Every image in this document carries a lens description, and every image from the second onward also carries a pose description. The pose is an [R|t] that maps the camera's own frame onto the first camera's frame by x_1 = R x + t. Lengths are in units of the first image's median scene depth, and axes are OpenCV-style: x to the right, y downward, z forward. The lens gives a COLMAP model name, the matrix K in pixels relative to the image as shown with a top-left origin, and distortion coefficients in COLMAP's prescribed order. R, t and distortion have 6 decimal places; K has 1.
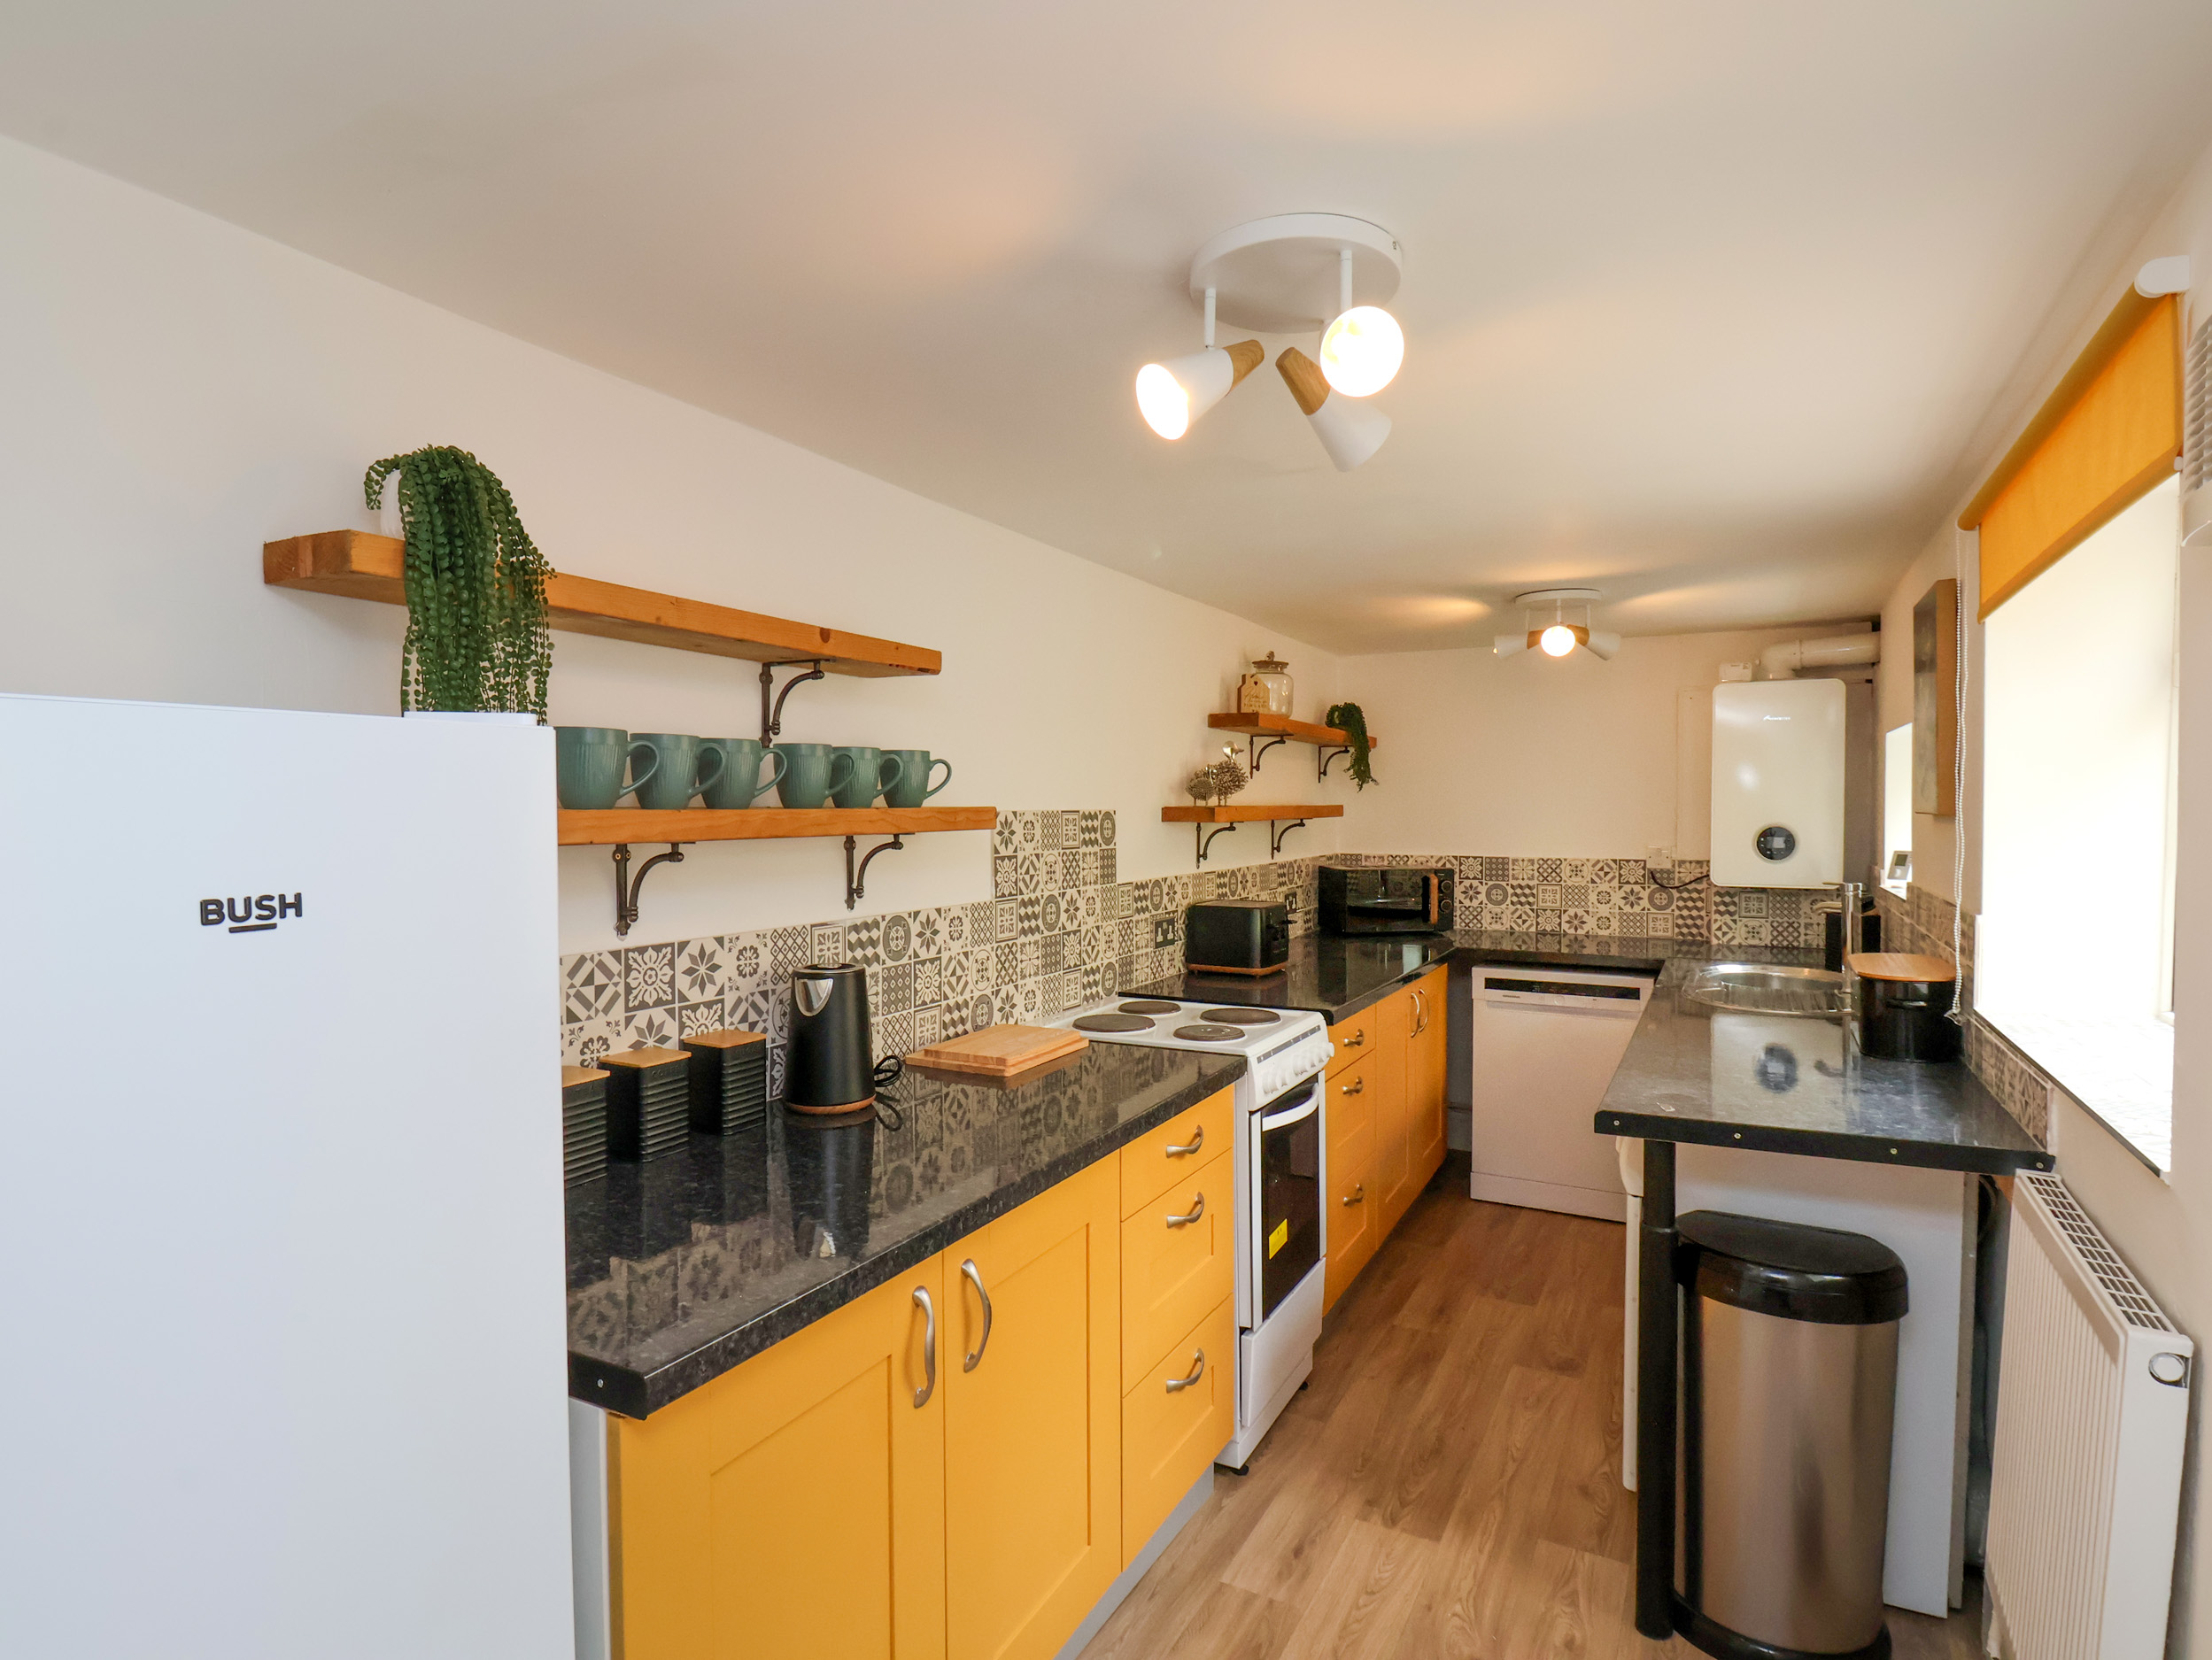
lens RADIAL K [[1201.9, 0, 1101.4], [0, 1201.9, 826.8], [0, 0, 1]] dist [-0.000394, -0.010351]
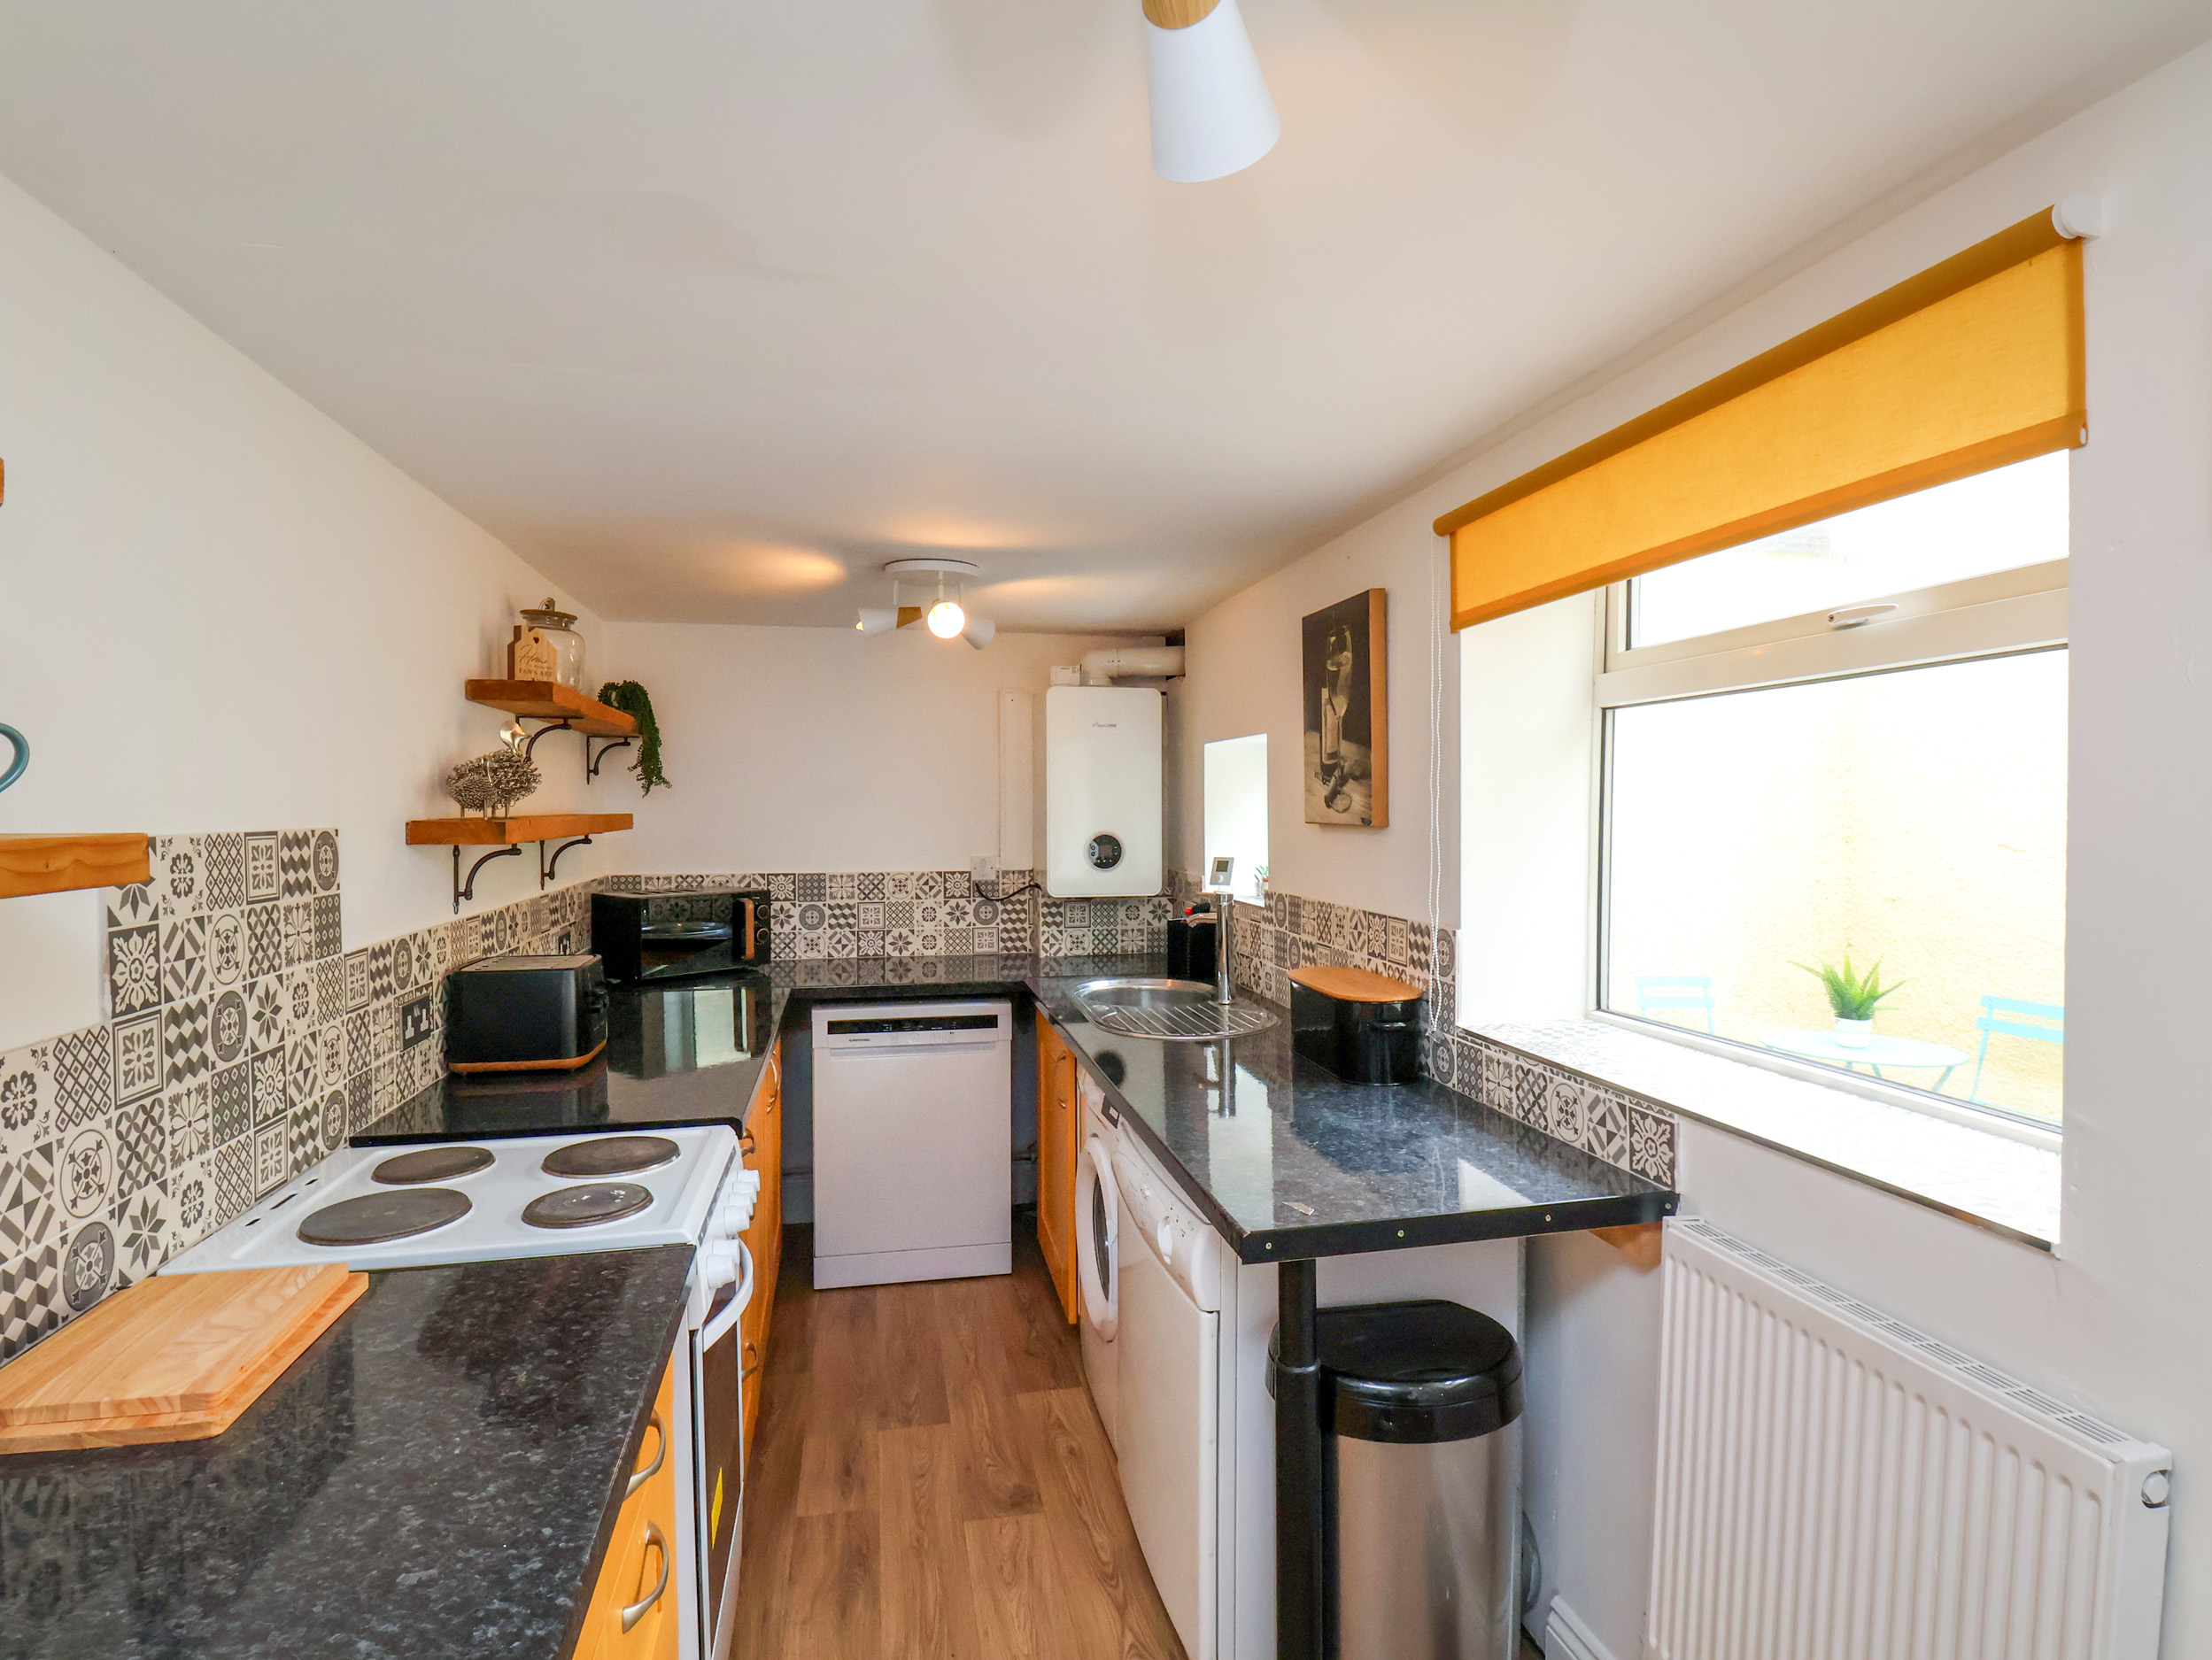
lens RADIAL K [[1175.1, 0, 1123.8], [0, 1175.1, 829.4], [0, 0, 1]] dist [0.001228, -0.014344]
pose [[0.753097, -0.012679, 0.657788, -0.062727], [0.011292, 0.999916, 0.006346, -0.010556], [-0.657813, 0.002649, 0.753177, 0.263591]]
